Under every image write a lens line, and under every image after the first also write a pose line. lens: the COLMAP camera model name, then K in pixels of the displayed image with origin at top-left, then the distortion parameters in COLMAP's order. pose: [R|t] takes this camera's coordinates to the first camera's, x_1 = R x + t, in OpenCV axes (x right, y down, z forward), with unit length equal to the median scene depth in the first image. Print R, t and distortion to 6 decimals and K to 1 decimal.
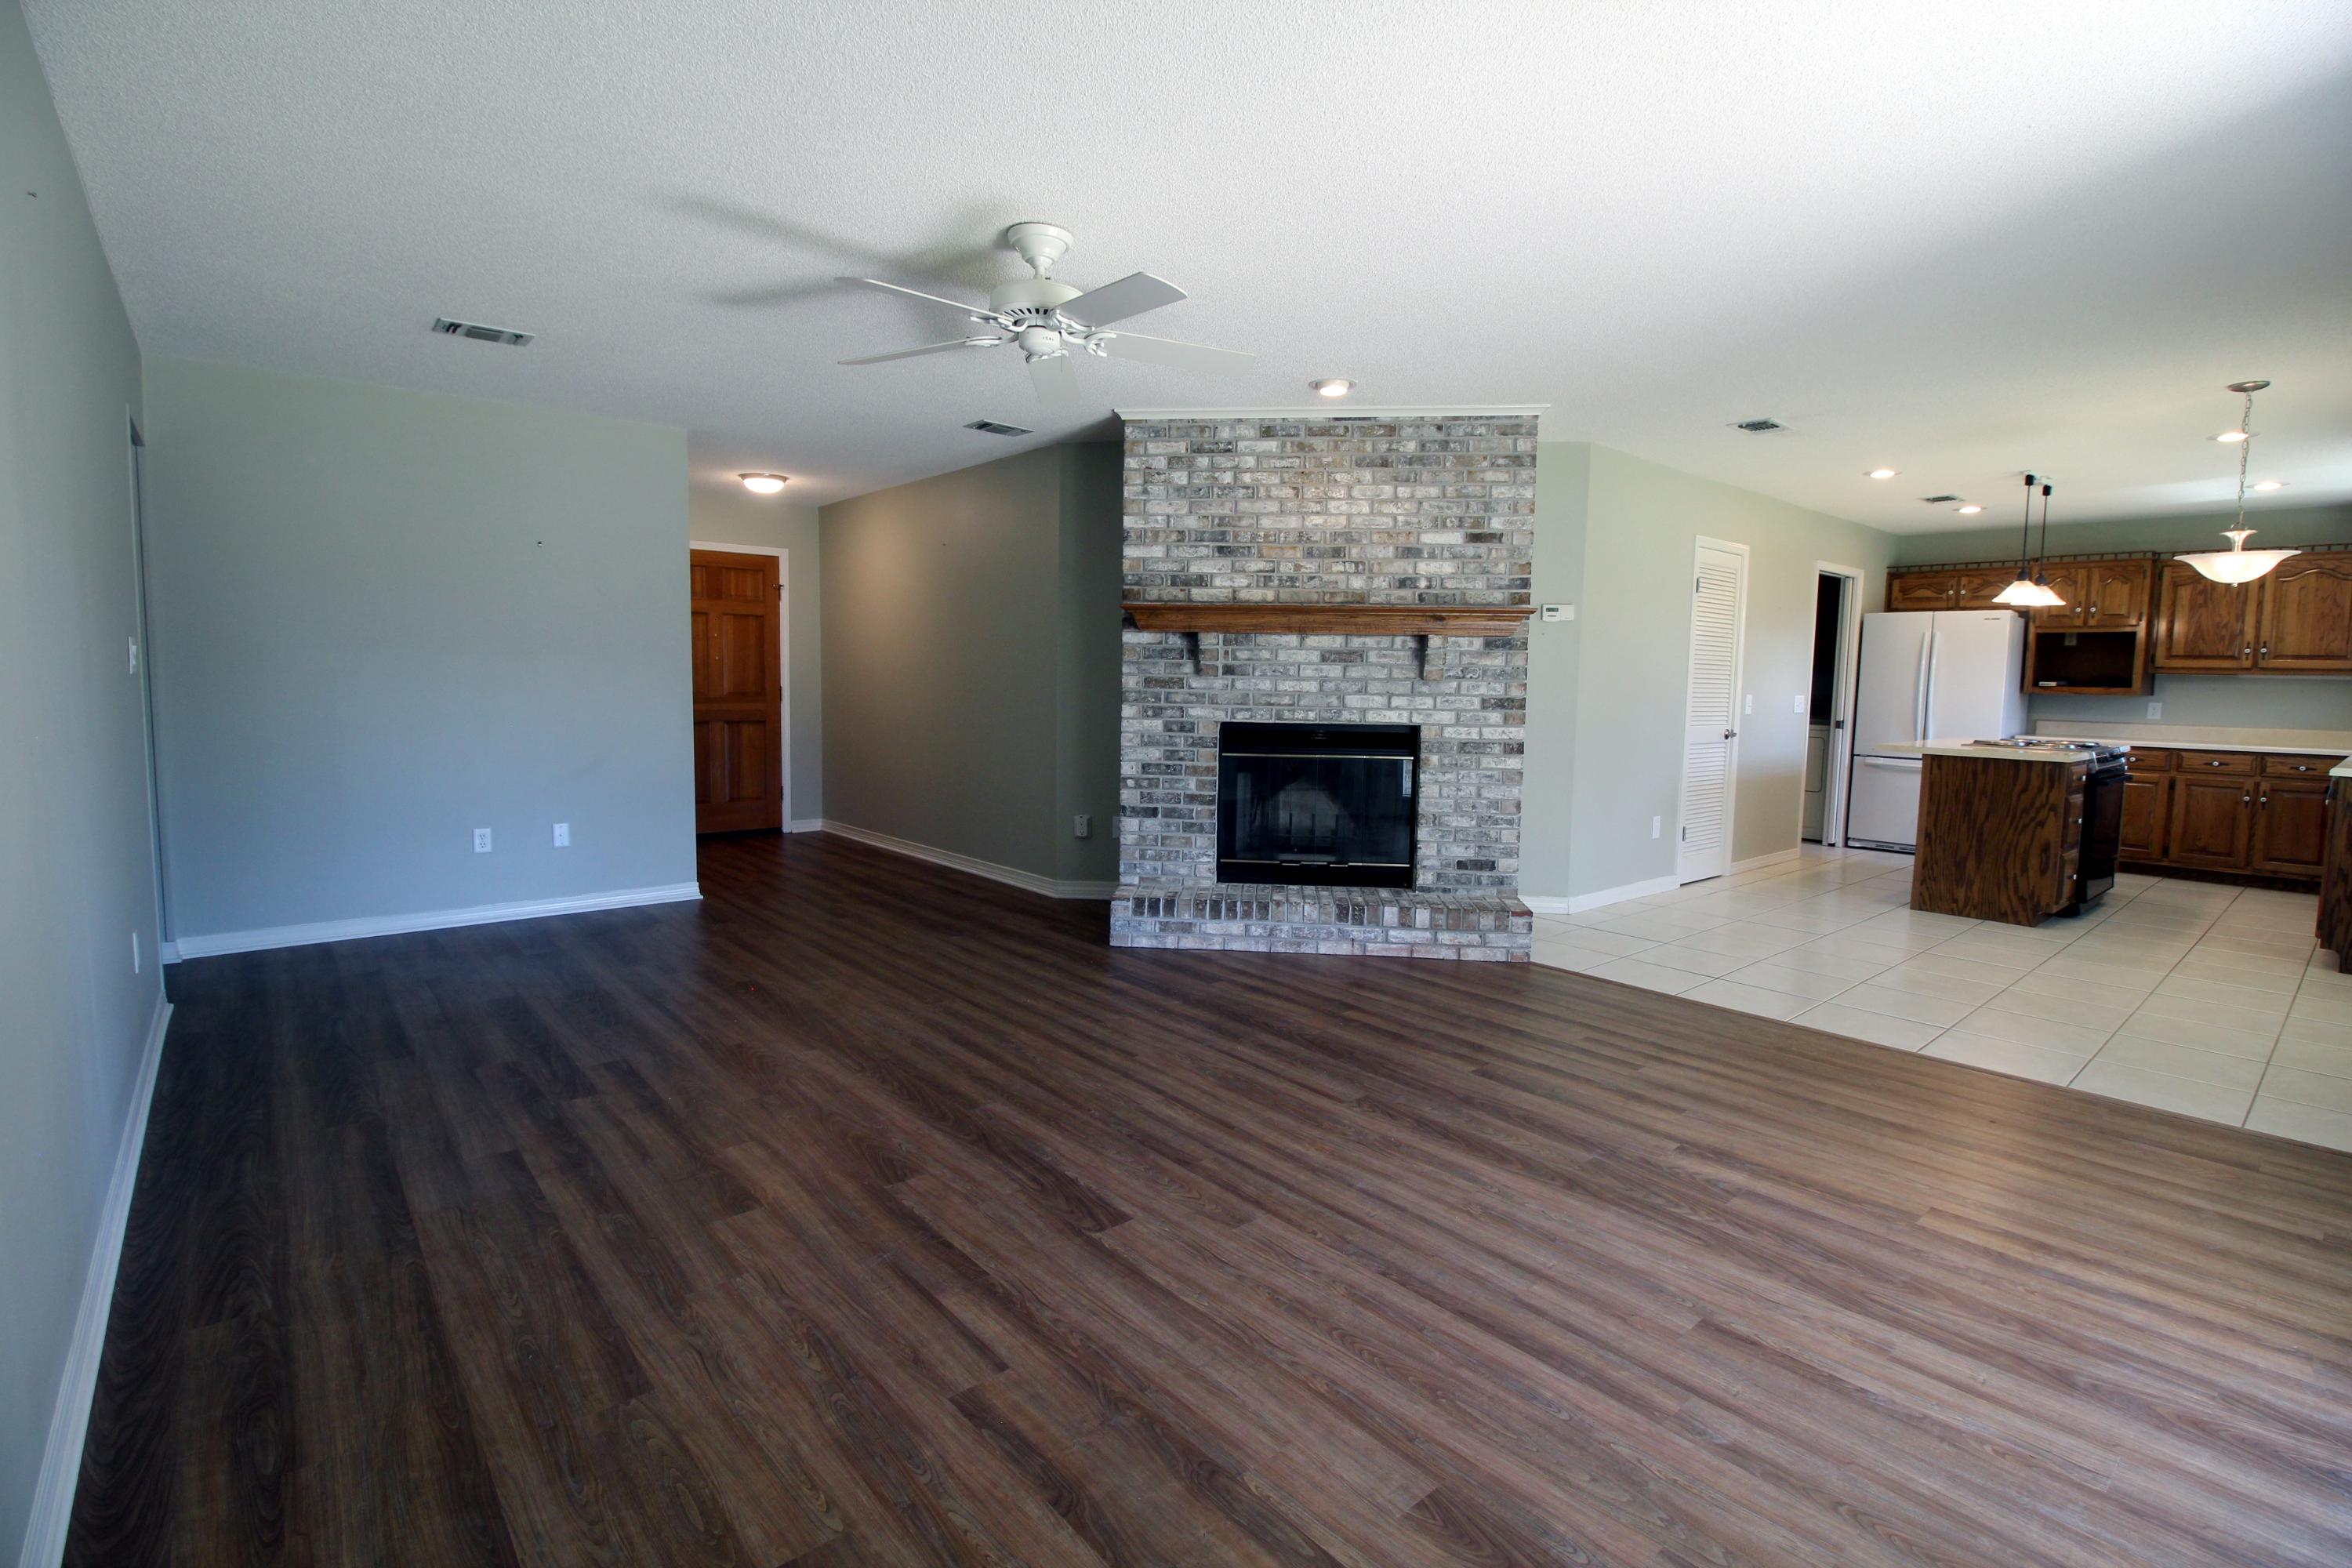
lens RADIAL K [[1086.3, 0, 1179.1], [0, 1086.3, 766.9], [0, 0, 1]] dist [0.002084, -0.015089]
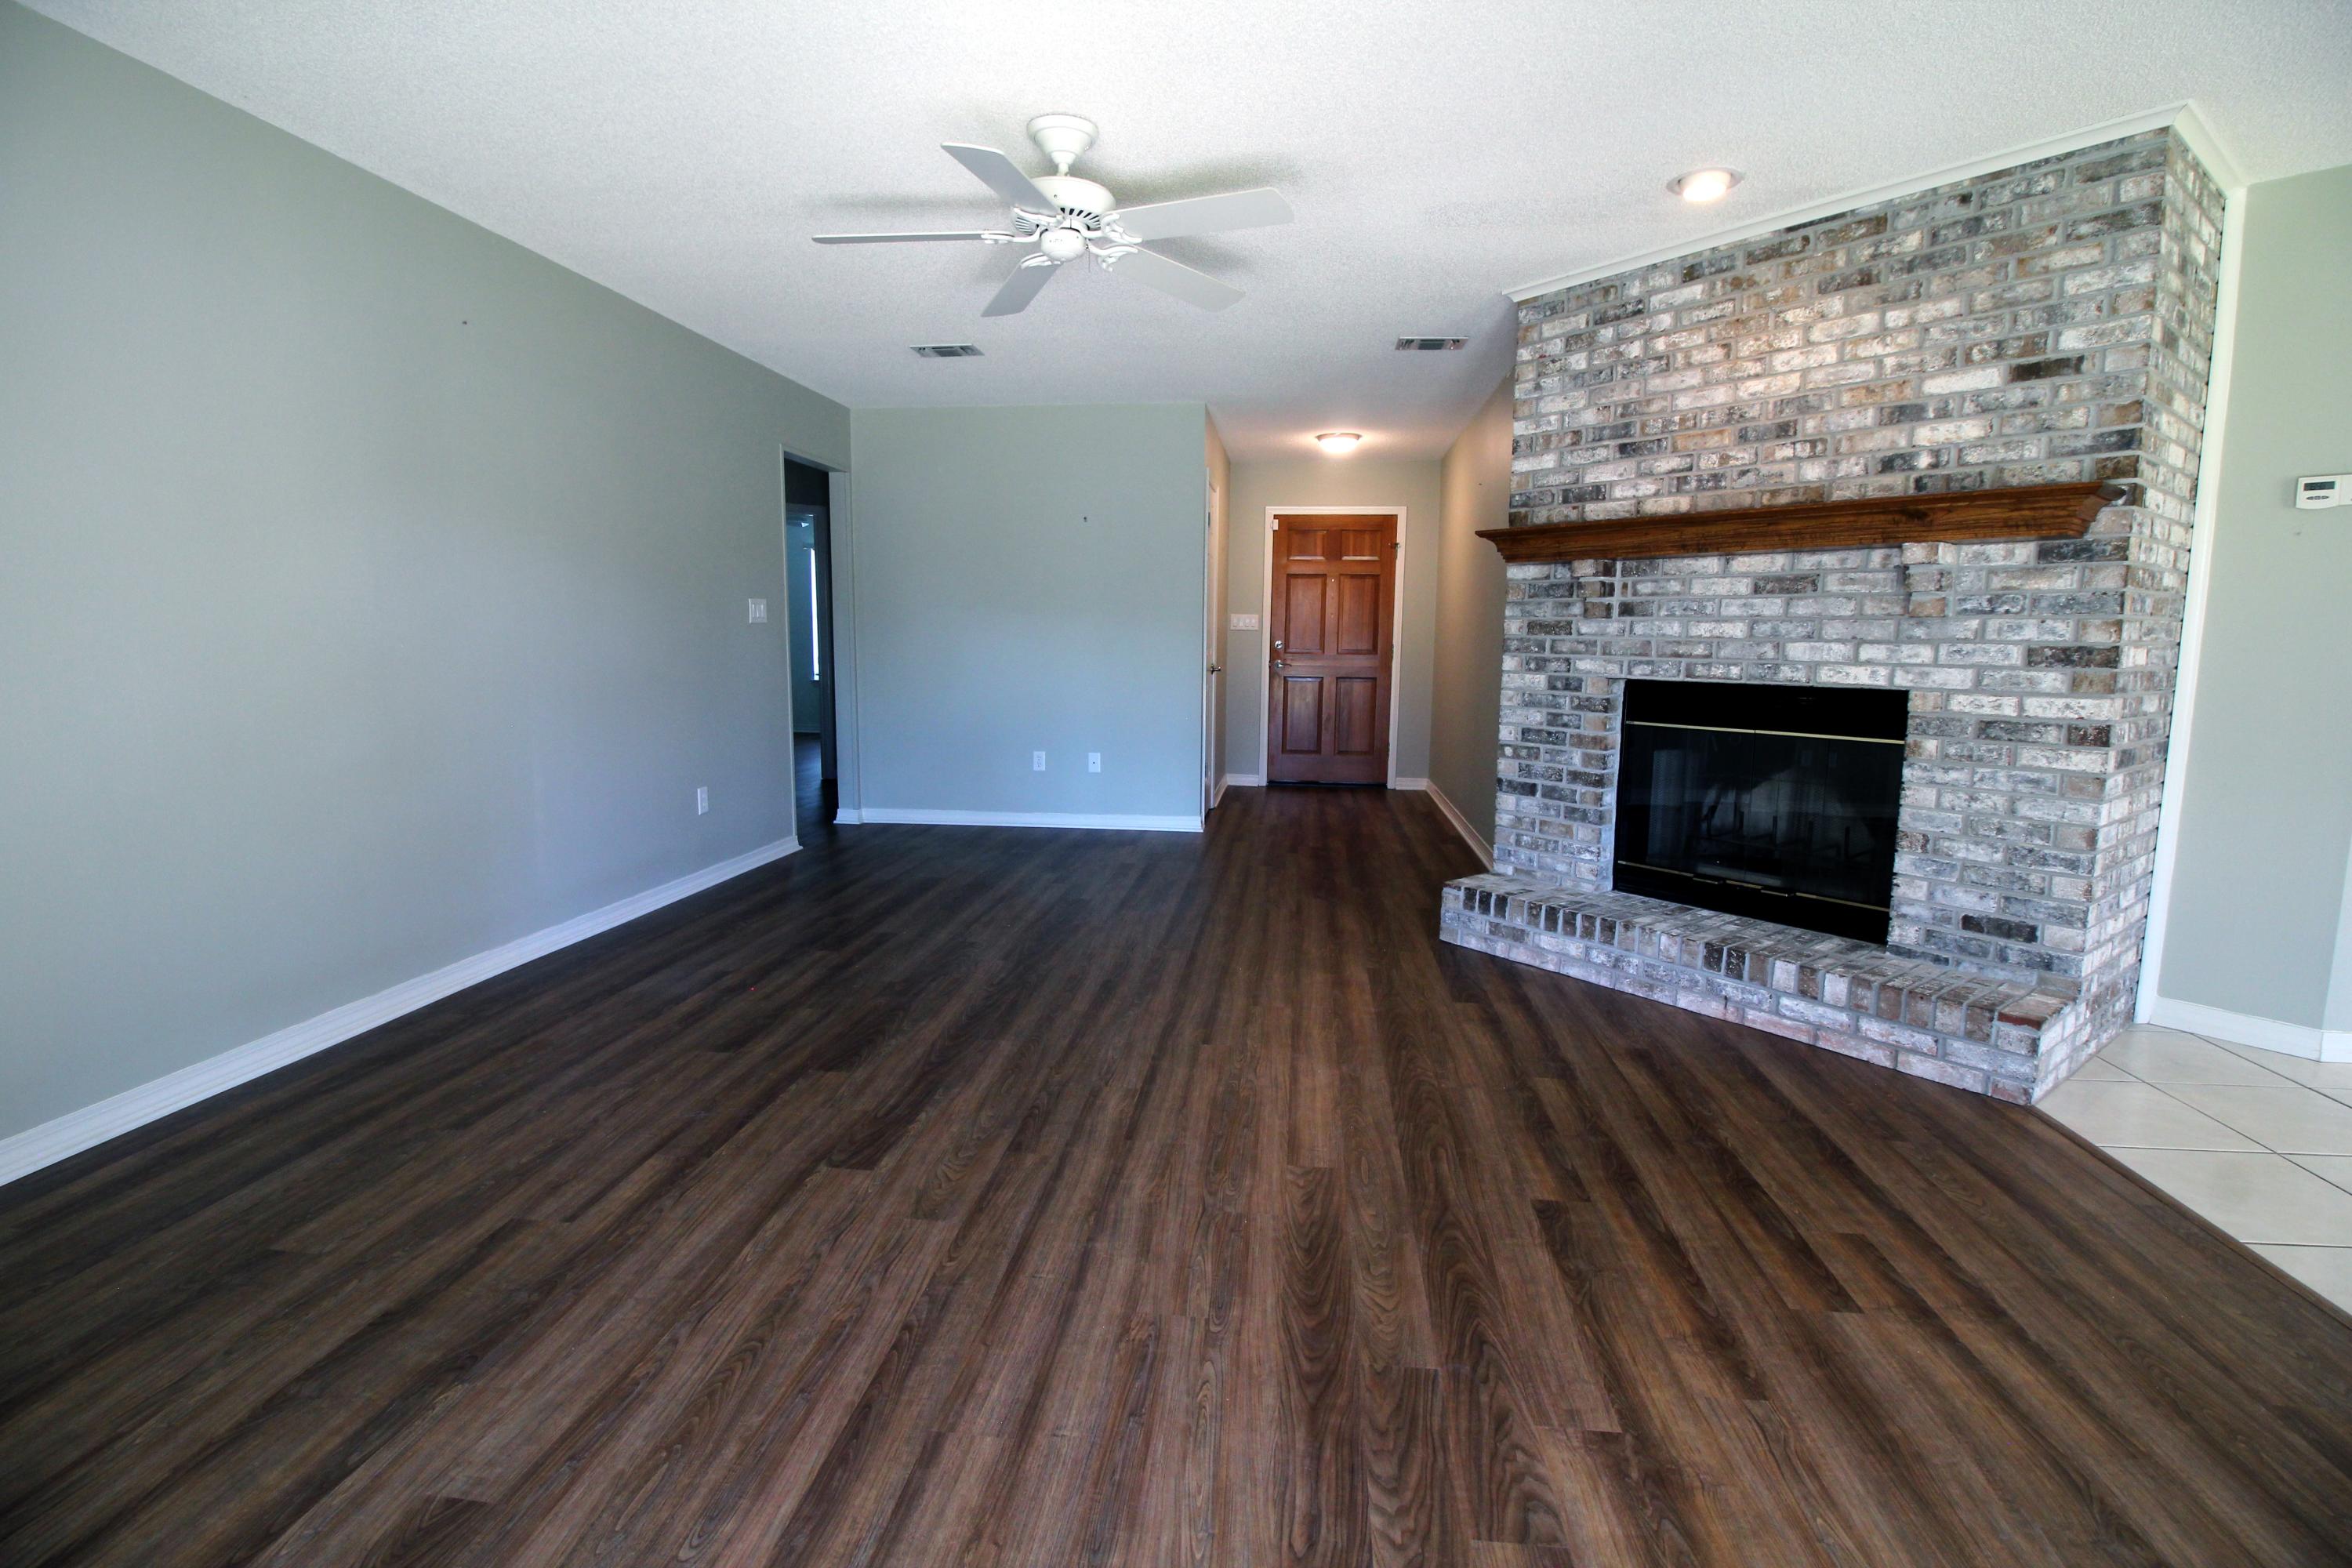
lens RADIAL K [[1086.3, 0, 1179.1], [0, 1086.3, 766.9], [0, 0, 1]] dist [0.002084, -0.015089]
pose [[0.680980, 0.080330, -0.727883, 0.399143], [-0.061928, 0.996722, 0.052062, -0.000750], [0.729679, 0.009623, 0.683723, 0.269896]]
